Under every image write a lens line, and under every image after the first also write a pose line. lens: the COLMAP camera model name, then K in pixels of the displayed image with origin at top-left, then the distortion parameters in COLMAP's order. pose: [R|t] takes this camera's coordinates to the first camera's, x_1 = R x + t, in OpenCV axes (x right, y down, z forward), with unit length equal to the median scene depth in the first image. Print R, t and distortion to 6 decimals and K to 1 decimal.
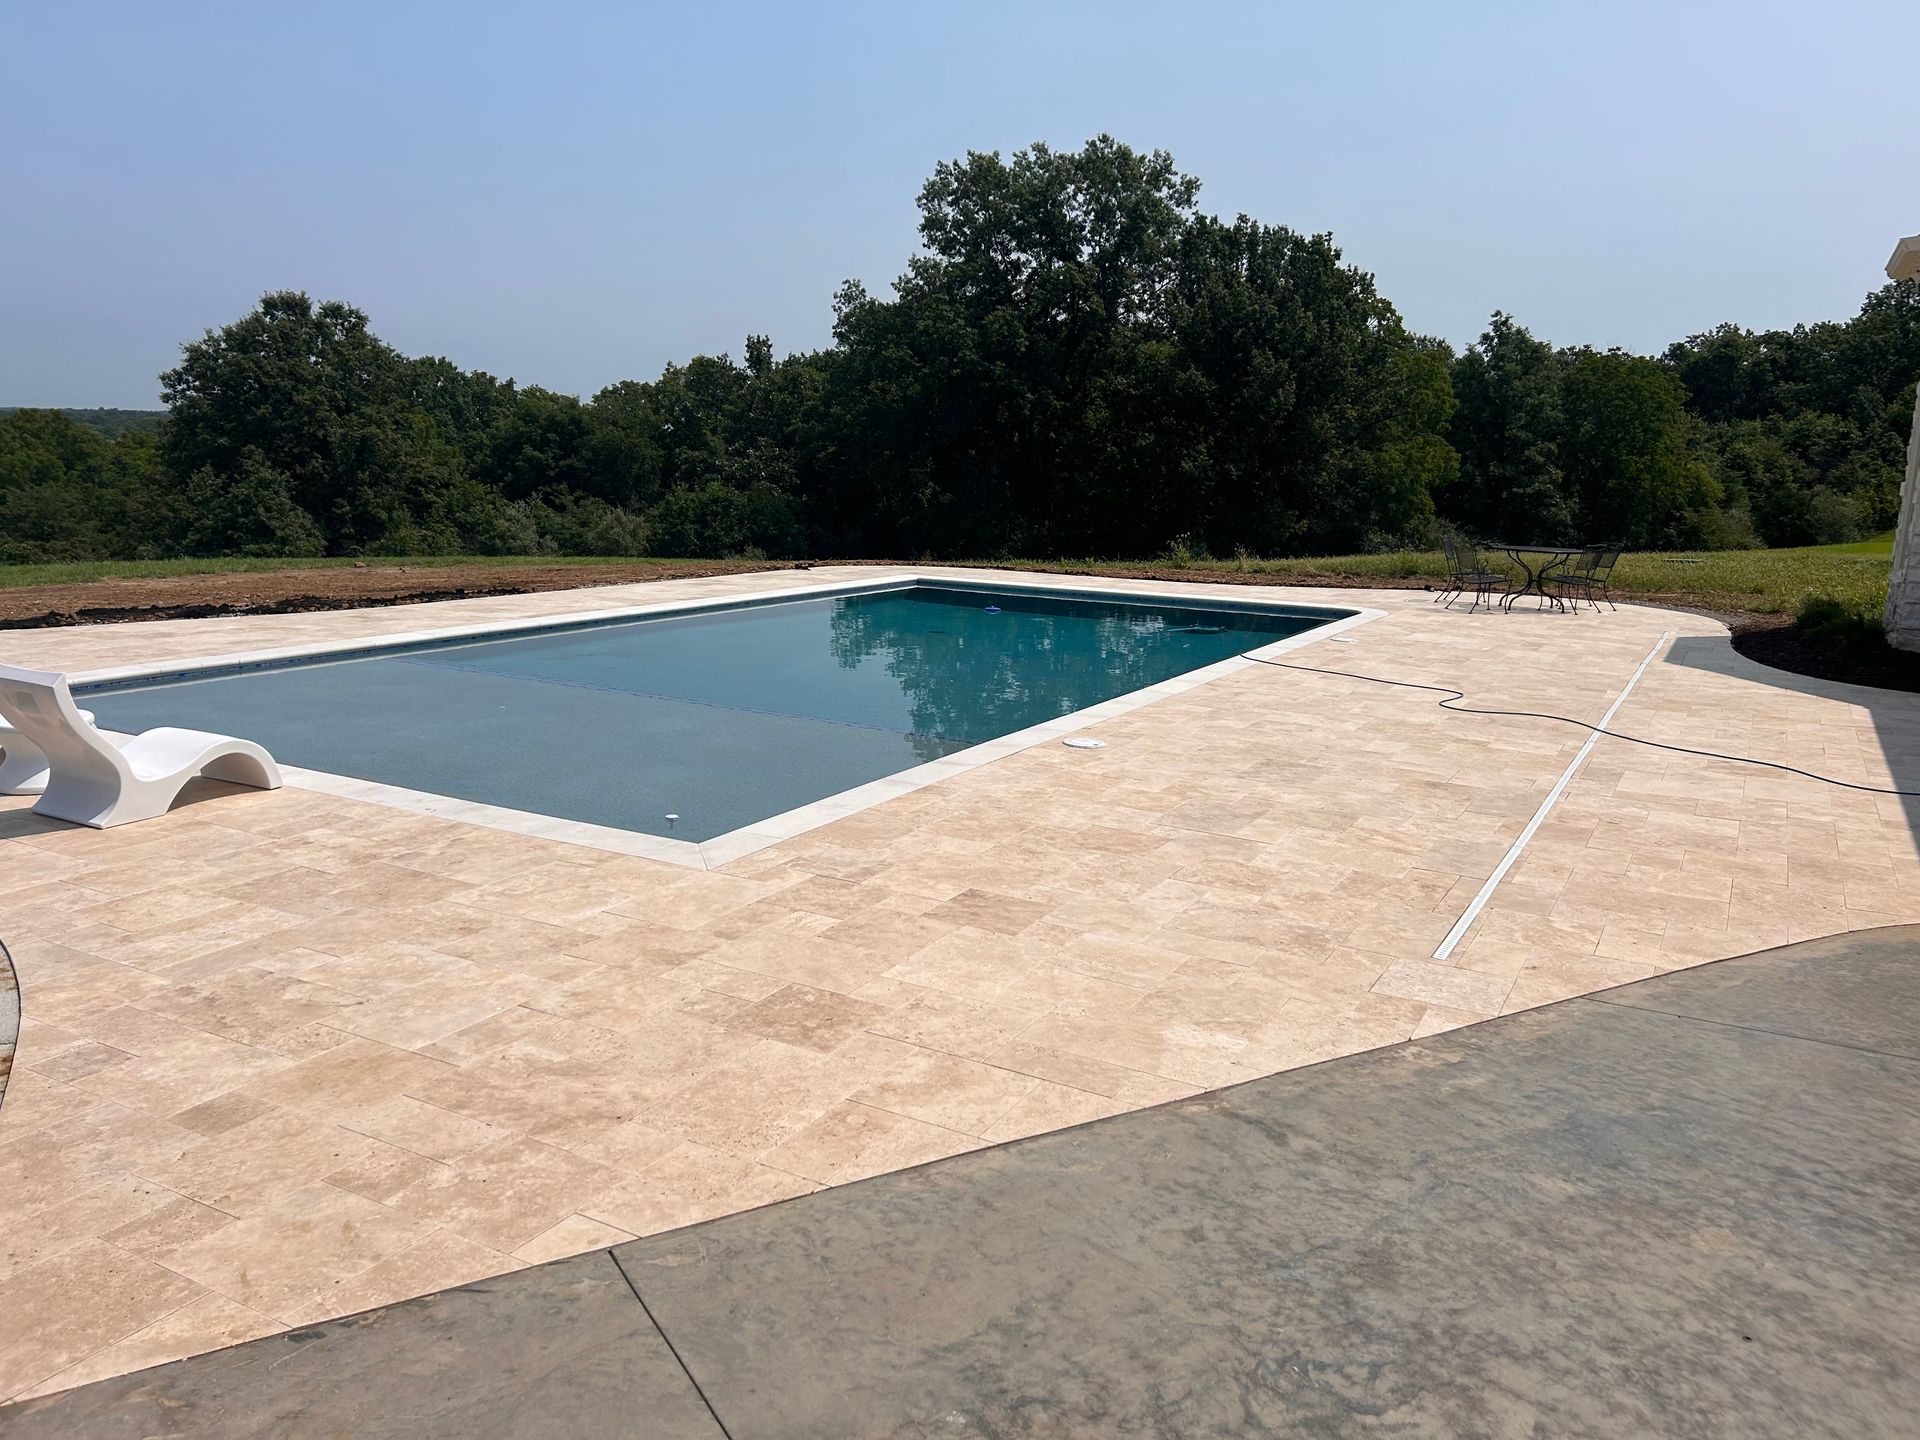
lens RADIAL K [[1417.9, 0, 974.2], [0, 1417.9, 710.5], [0, 0, 1]] dist [0.040614, -0.025901]
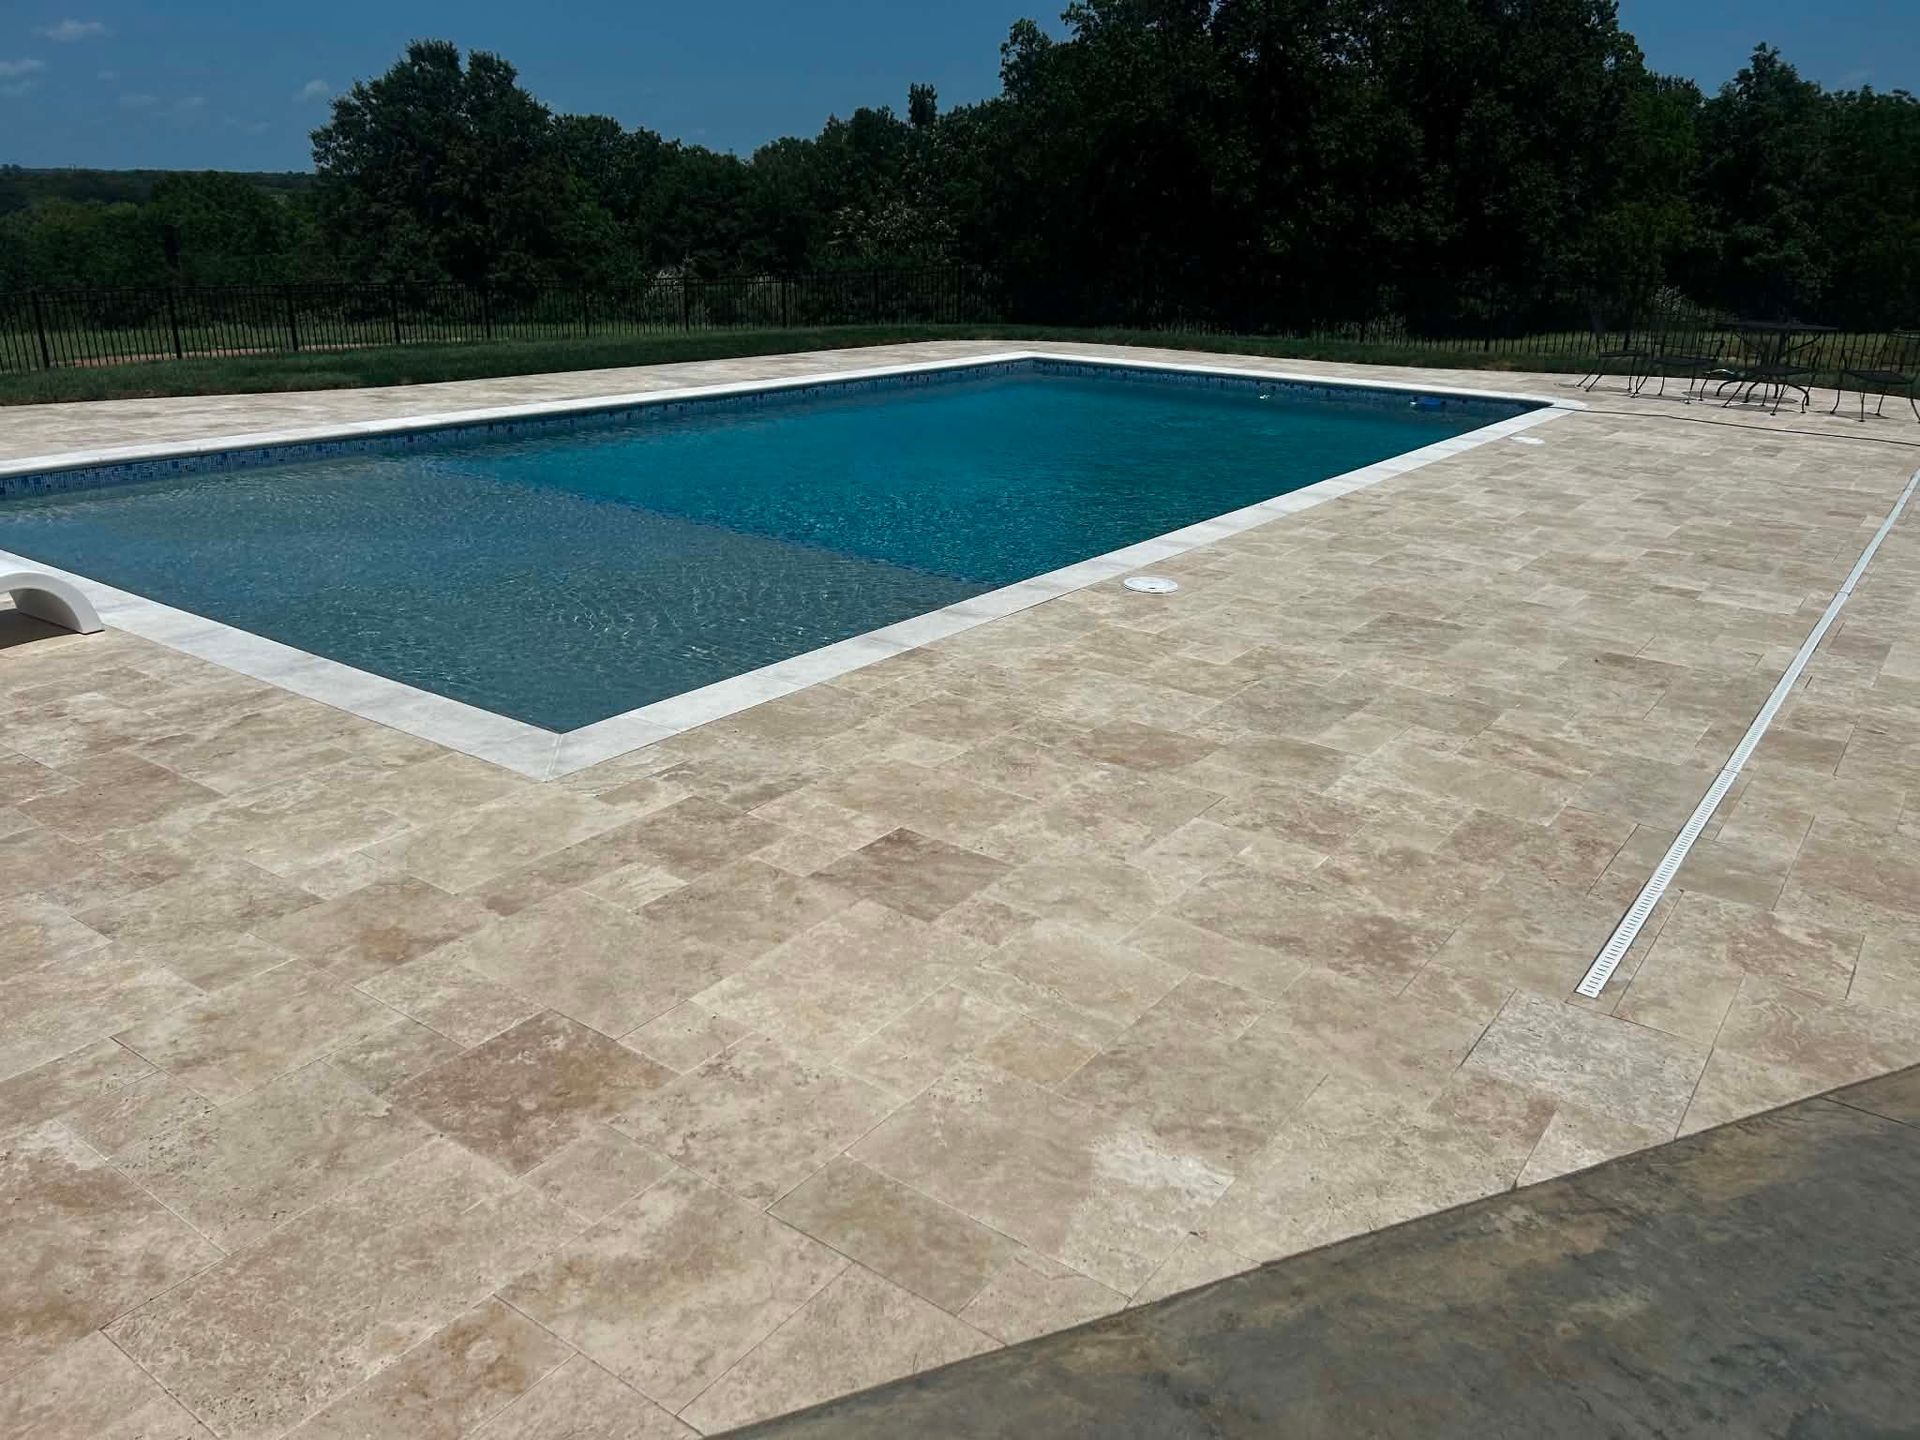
lens RADIAL K [[1417.9, 0, 962.2], [0, 1417.9, 736.1], [0, 0, 1]] dist [0.040614, -0.025901]
pose [[0.992140, 0.042358, -0.117749, 0.097678], [-0.021871, 0.985181, 0.170118, -0.035282], [0.123210, -0.166206, 0.978363, 0.294570]]
